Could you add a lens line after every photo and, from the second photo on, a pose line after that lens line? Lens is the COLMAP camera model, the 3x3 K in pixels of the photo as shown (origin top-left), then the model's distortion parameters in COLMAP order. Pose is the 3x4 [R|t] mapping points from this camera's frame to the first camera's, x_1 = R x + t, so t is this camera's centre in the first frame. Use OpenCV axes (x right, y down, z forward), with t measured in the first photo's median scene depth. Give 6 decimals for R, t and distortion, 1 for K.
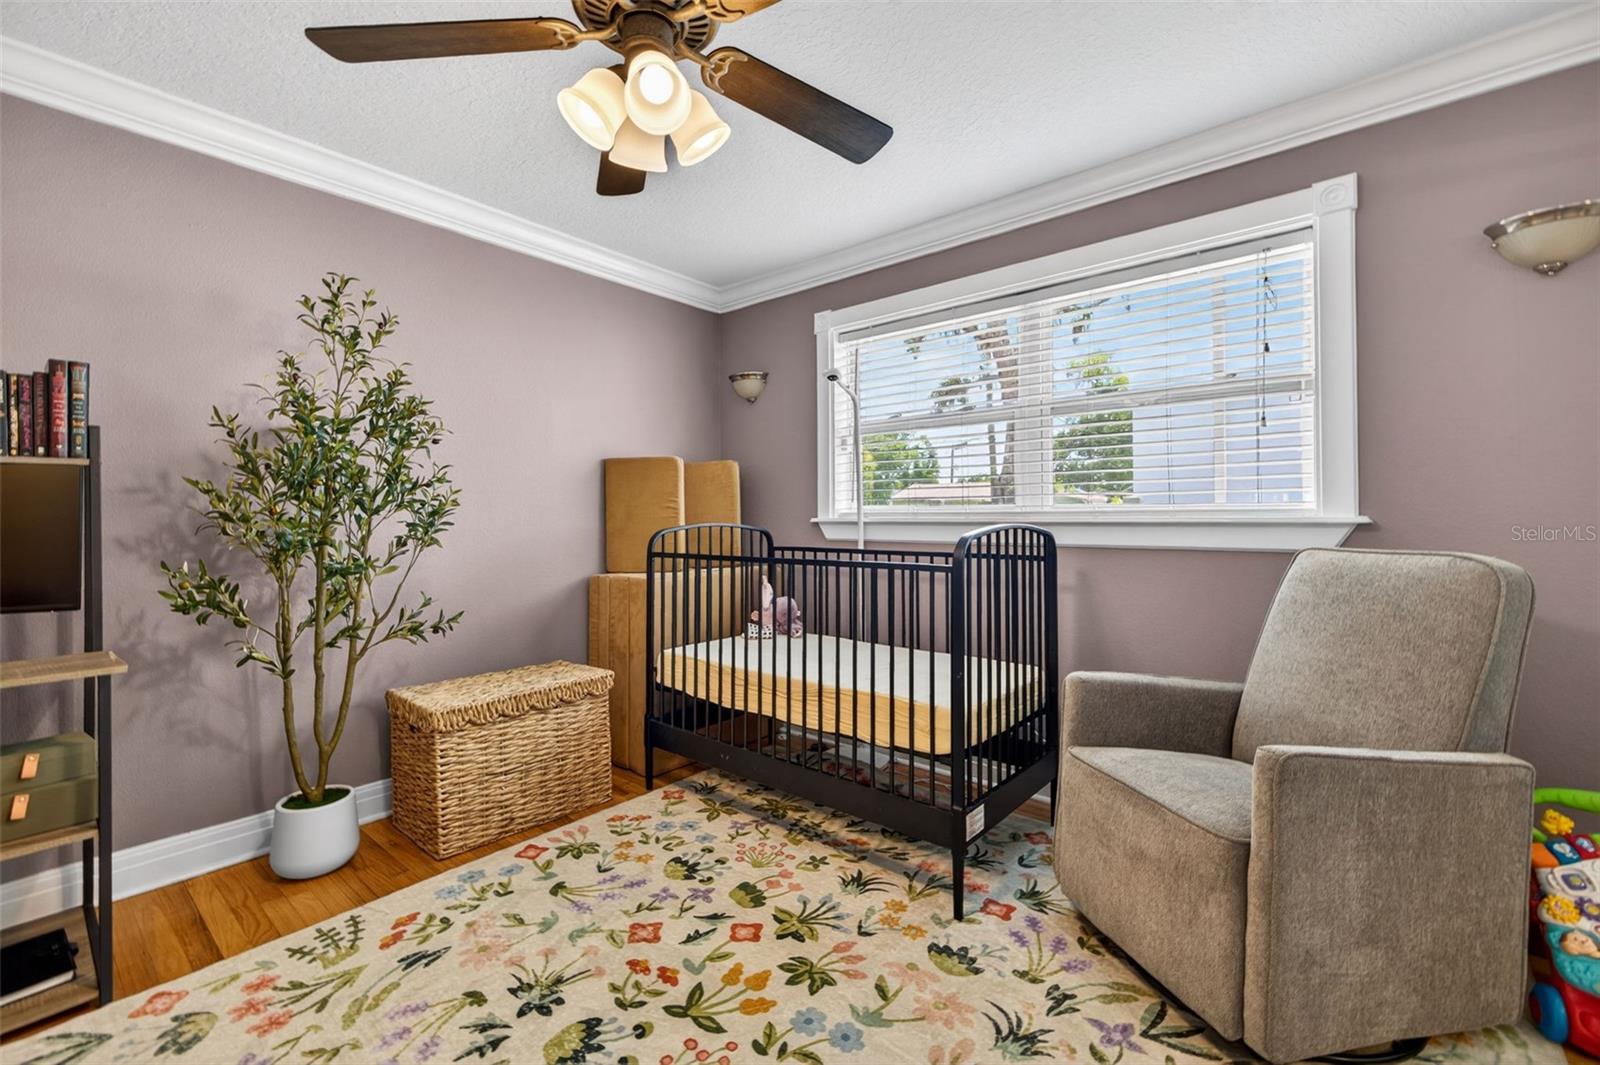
lens RADIAL K [[670.1, 0, 782.9], [0, 670.1, 526.1], [0, 0, 1]] dist [0.017370, -0.001017]
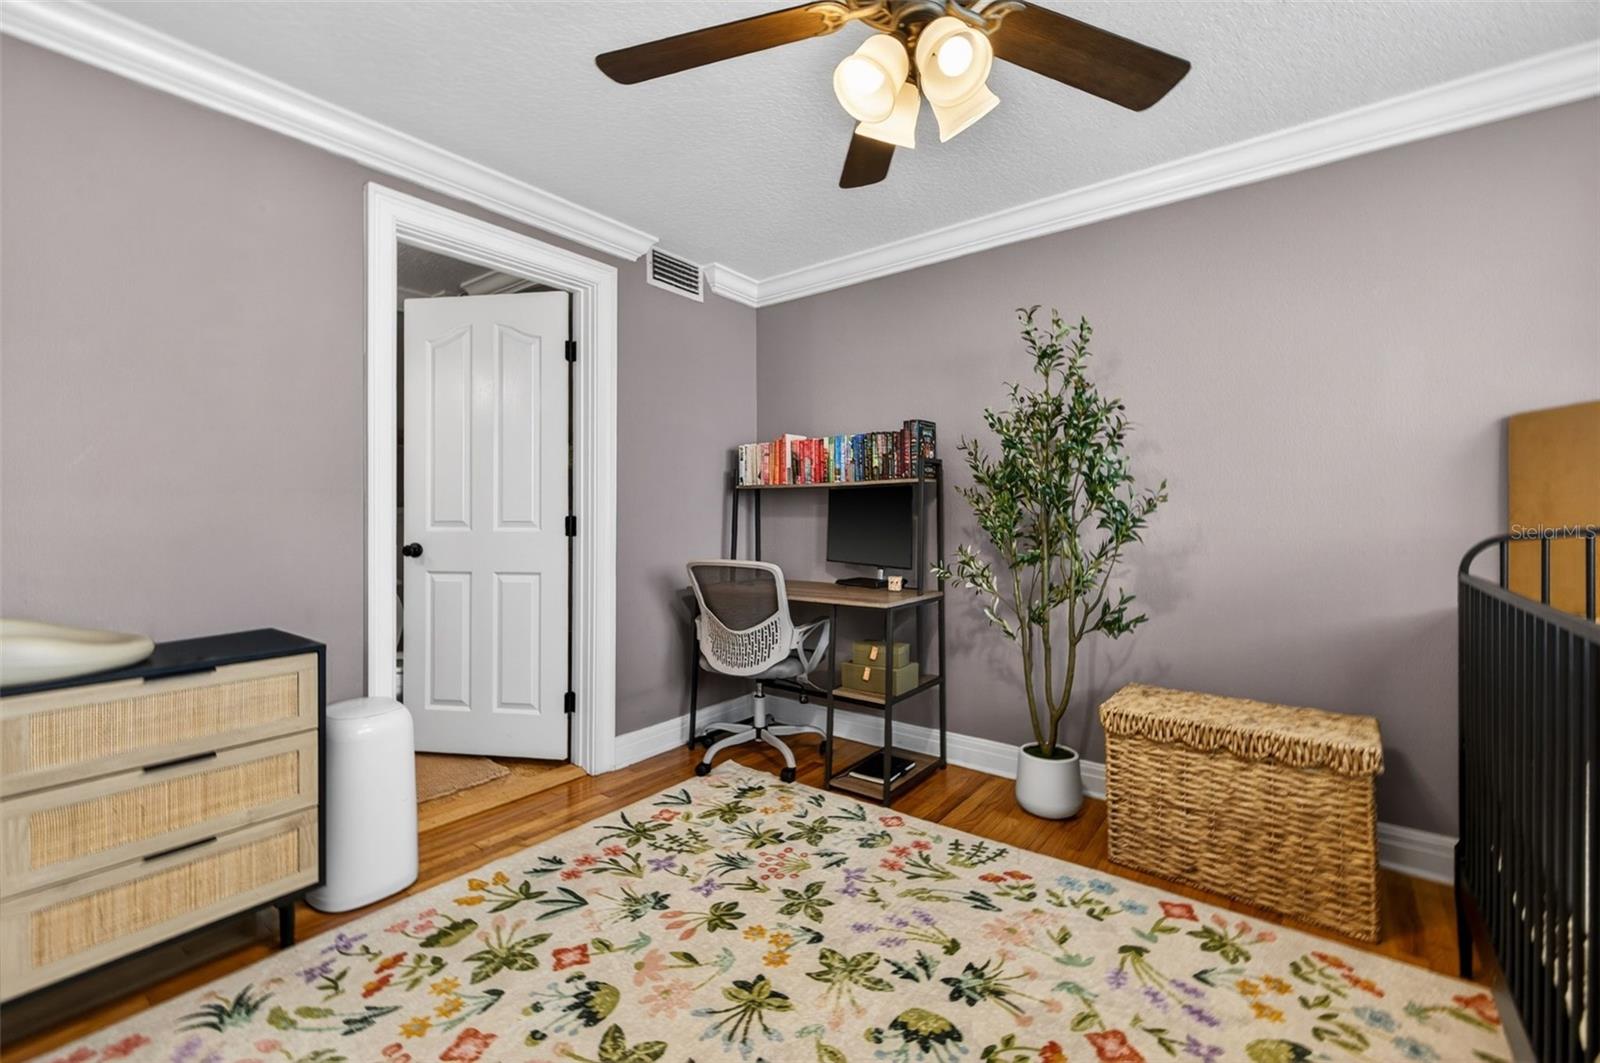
lens RADIAL K [[670.1, 0, 784.1], [0, 670.1, 522.1], [0, 0, 1]] dist [0.017370, -0.001017]
pose [[0.068264, 0.008503, -0.997631, 0.491339], [-0.012494, 0.999893, 0.007668, -0.001114], [0.997589, 0.011941, 0.068363, 0.509293]]
